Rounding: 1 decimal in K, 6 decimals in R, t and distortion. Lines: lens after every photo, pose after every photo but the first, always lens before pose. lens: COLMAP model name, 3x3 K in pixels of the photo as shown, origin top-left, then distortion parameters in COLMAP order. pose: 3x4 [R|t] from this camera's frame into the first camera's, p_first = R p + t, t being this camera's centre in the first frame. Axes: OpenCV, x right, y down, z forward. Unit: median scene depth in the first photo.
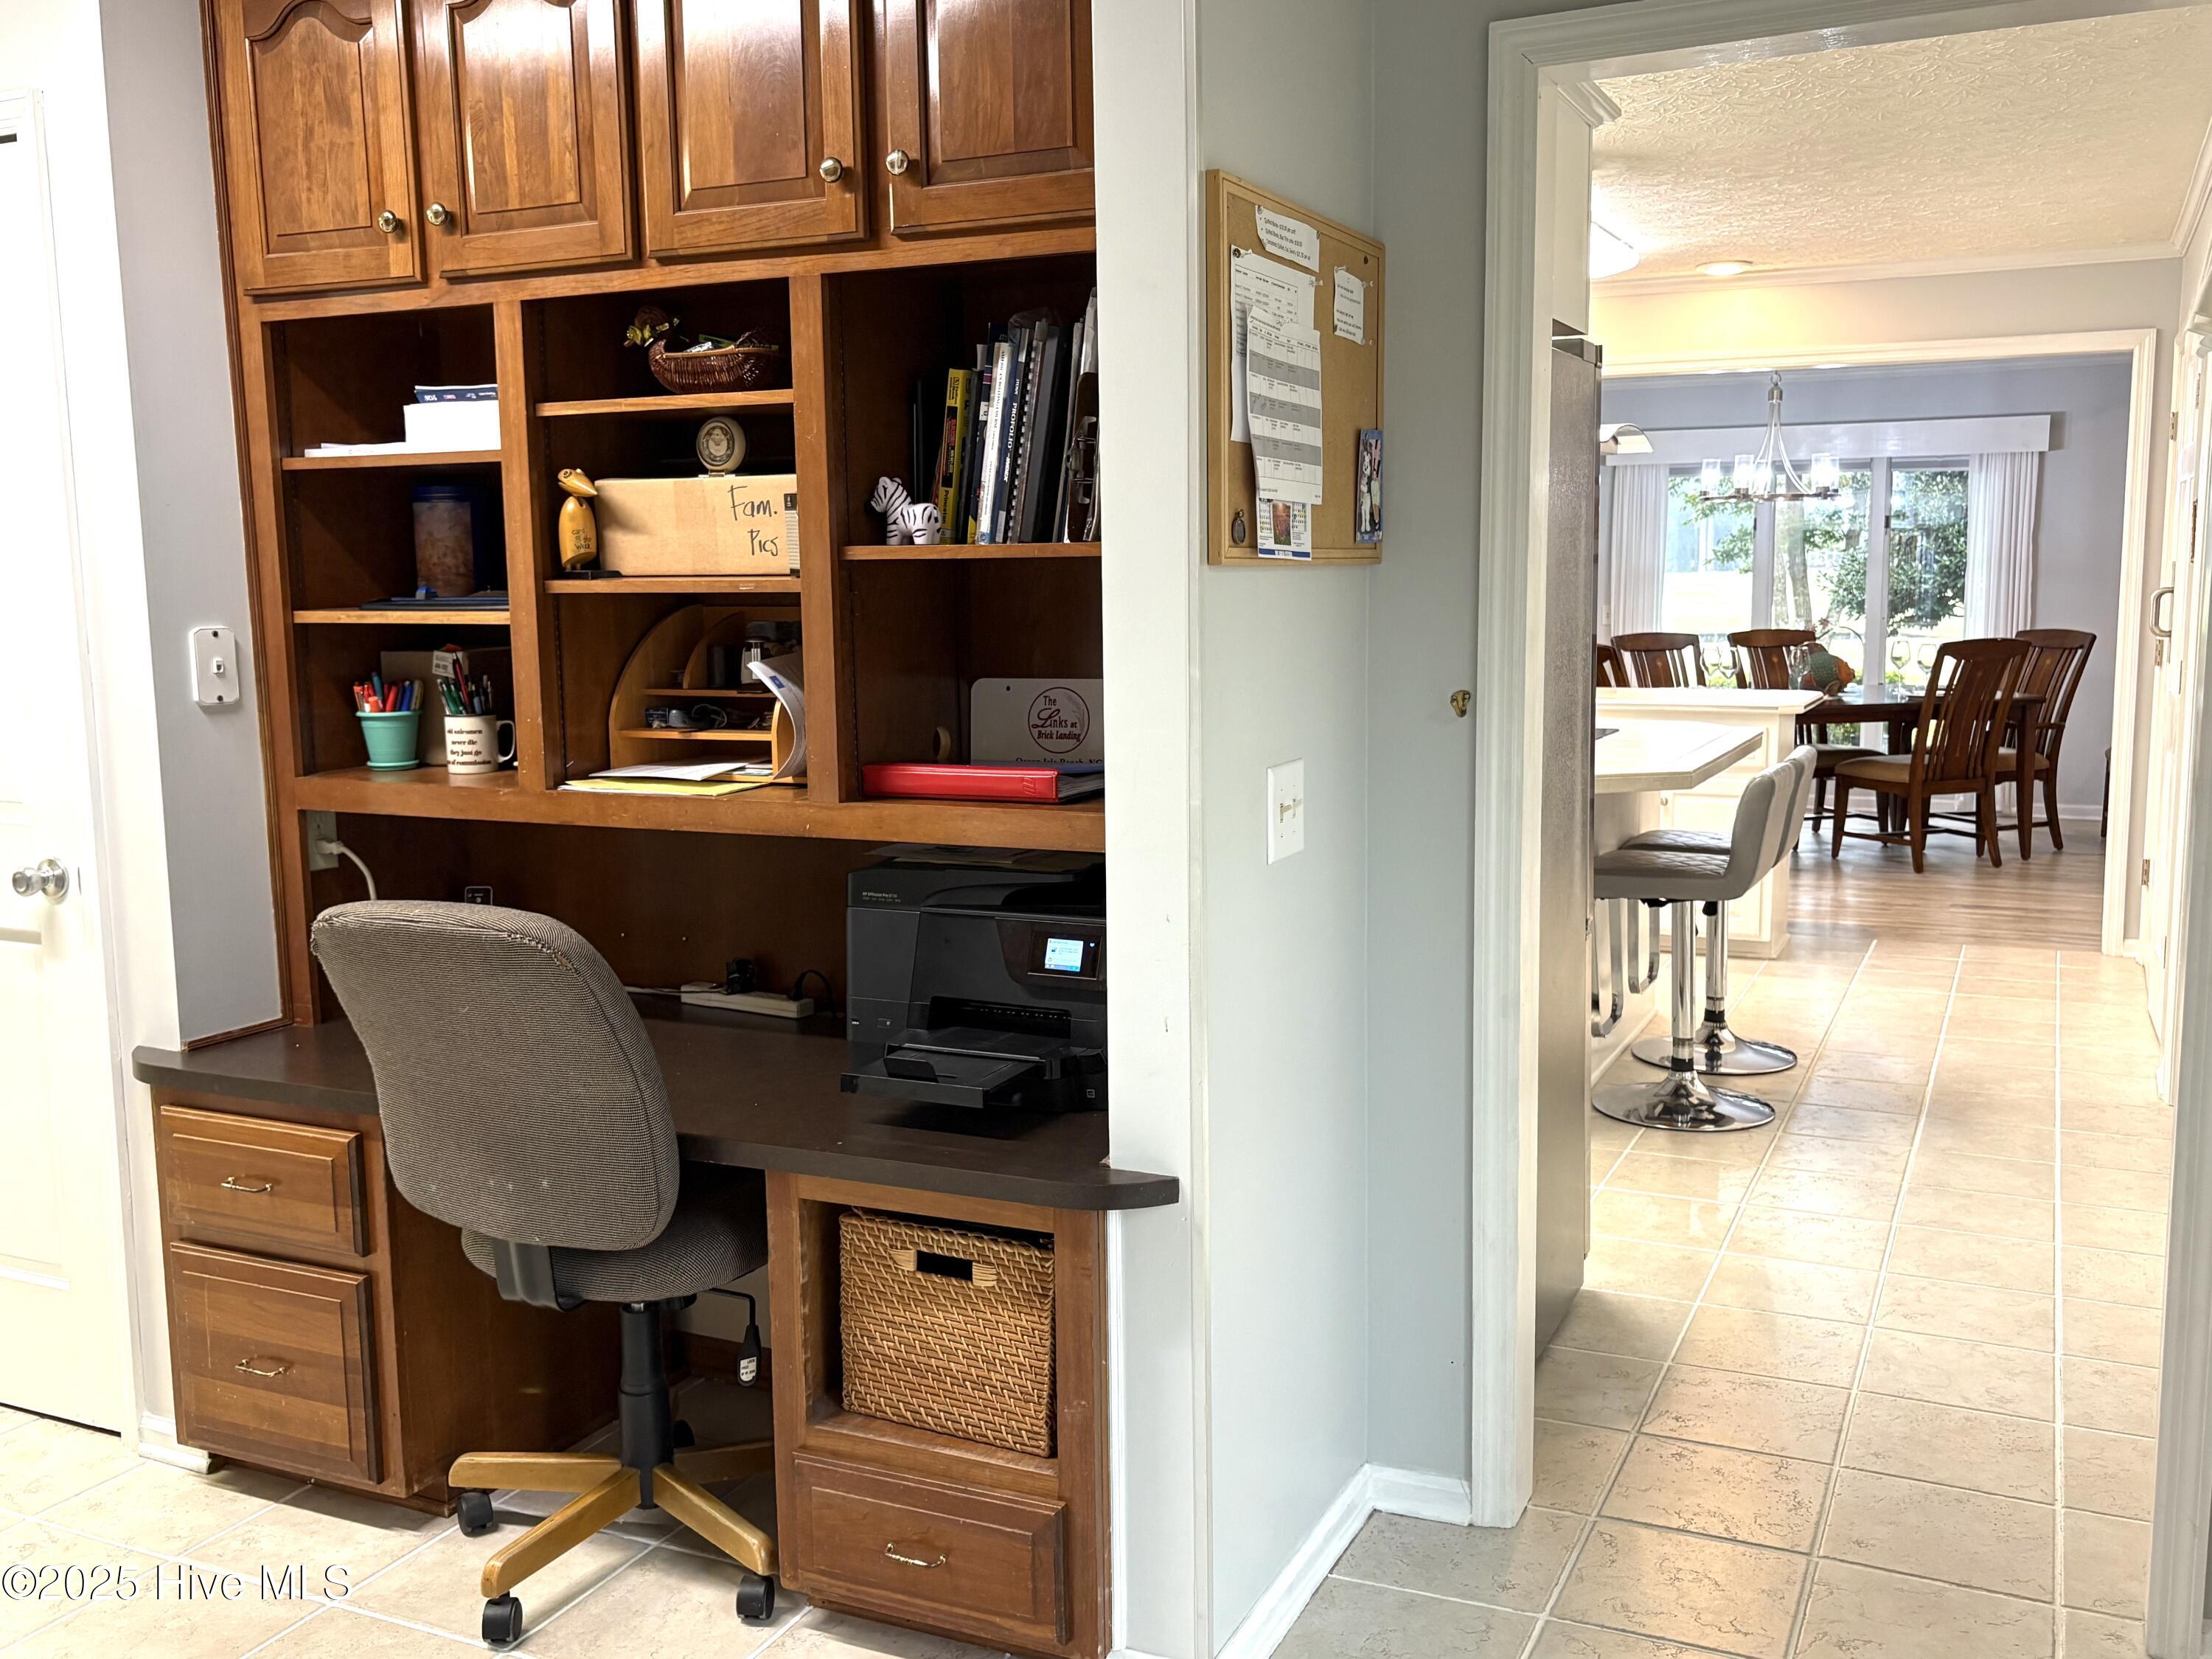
lens RADIAL K [[1962.5, 0, 1117.1], [0, 1962.5, 819.8], [0, 0, 1]] dist [0.055693, -0.062621]
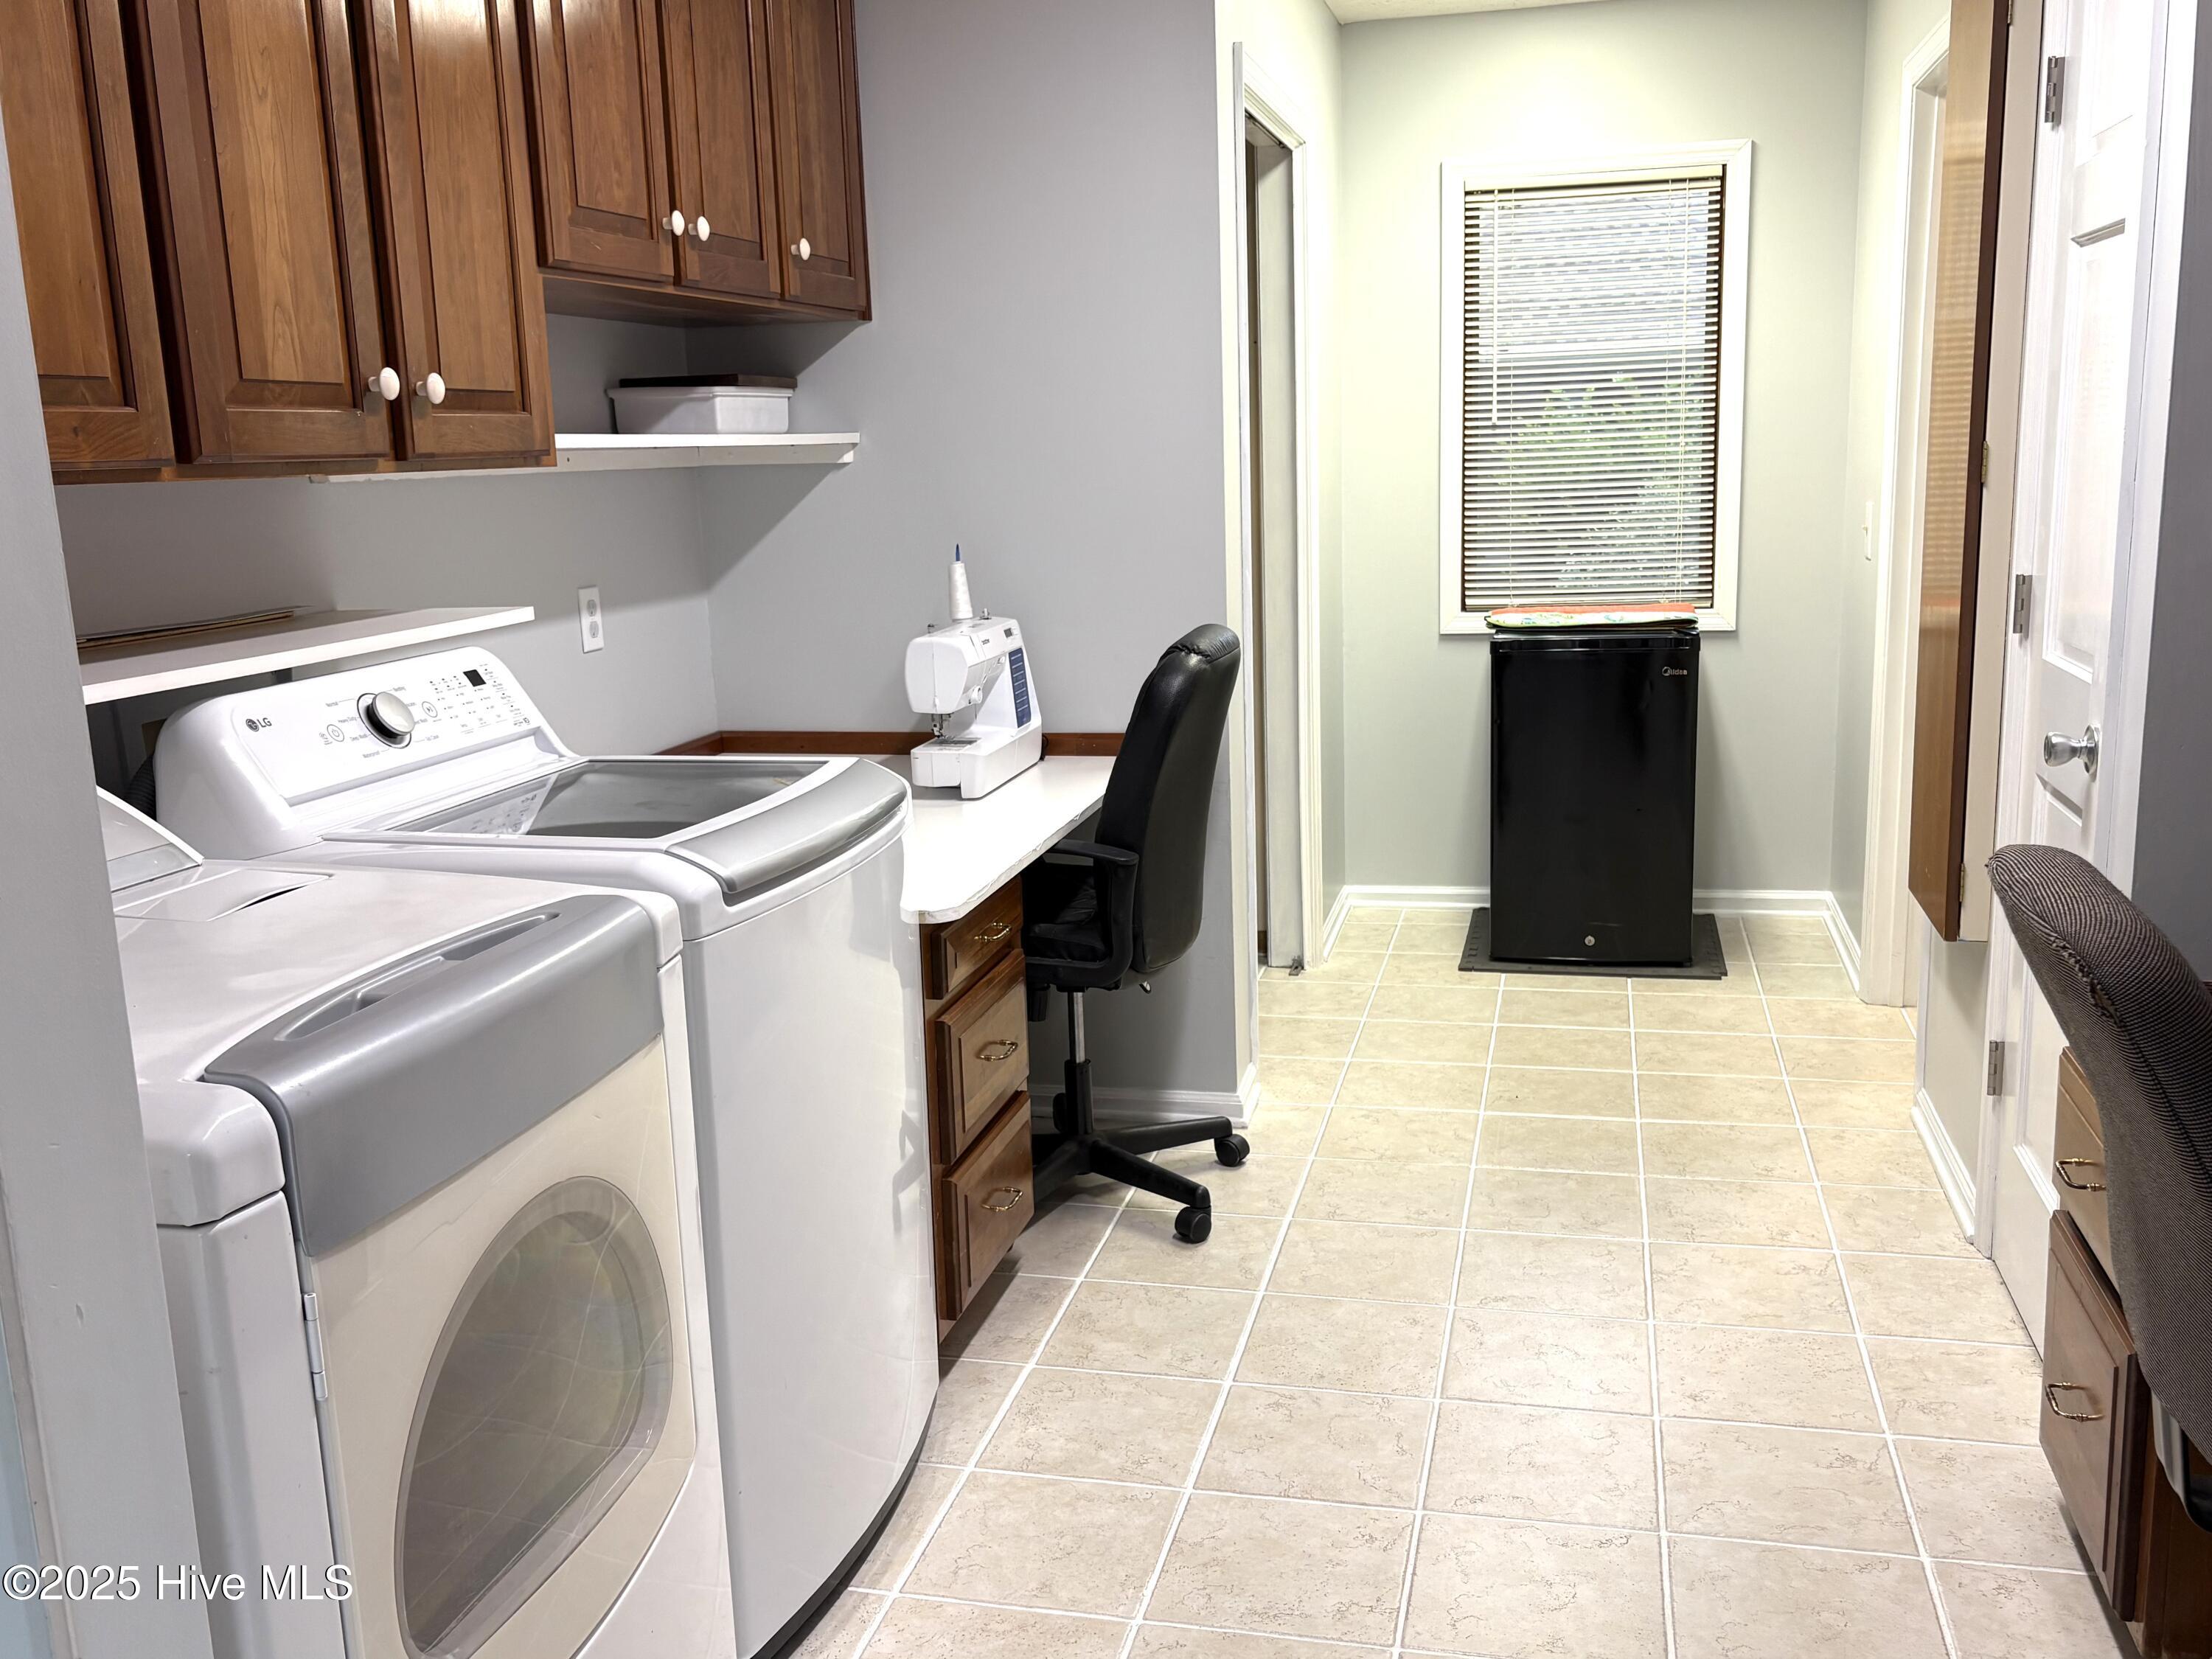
lens RADIAL K [[1962.5, 0, 1123.2], [0, 1962.5, 832.7], [0, 0, 1]] dist [0.055693, -0.062621]
pose [[0.211017, 0.196184, -0.957593, 0.207394], [-0.091111, 0.979335, 0.180561, -0.055424], [0.973227, 0.049146, 0.224531, 0.453996]]
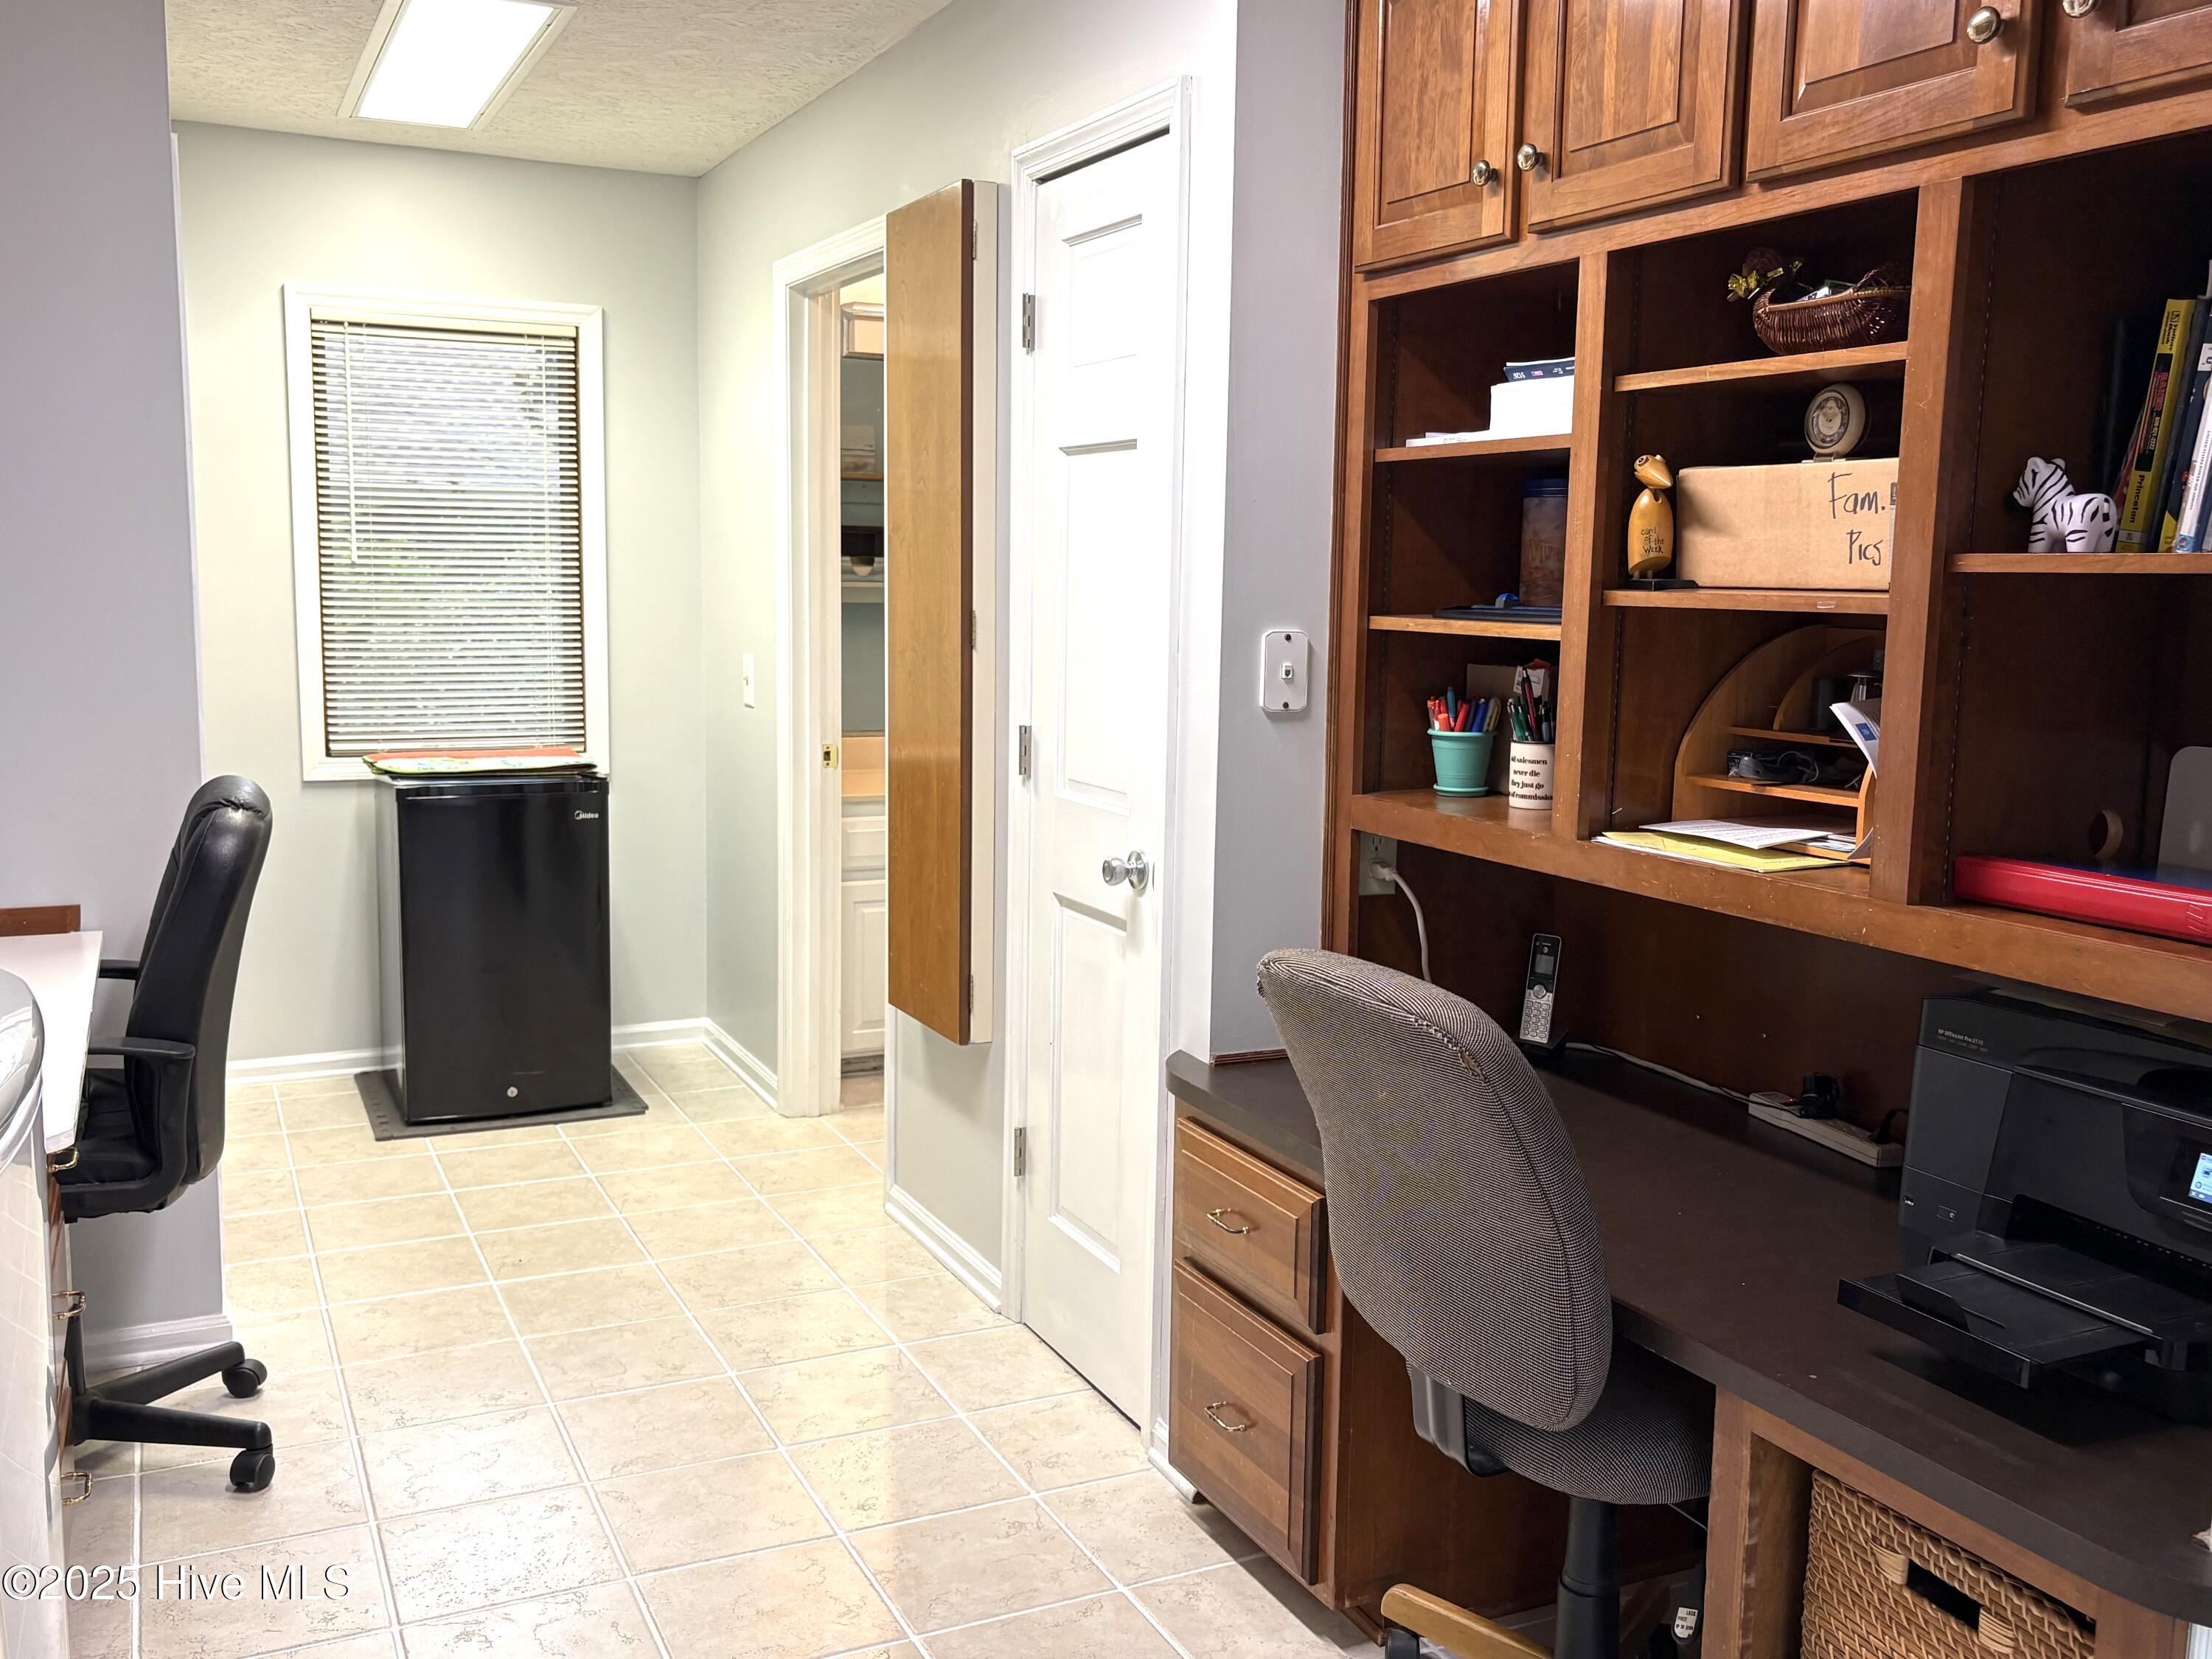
lens RADIAL K [[1962.5, 0, 1107.0], [0, 1962.5, 833.4], [0, 0, 1]] dist [0.055693, -0.062621]
pose [[0.778154, 0.108934, -0.618555, 0.074450], [-0.105558, 0.993518, 0.042174, -0.032837], [0.619140, 0.032476, 0.784609, 0.225668]]
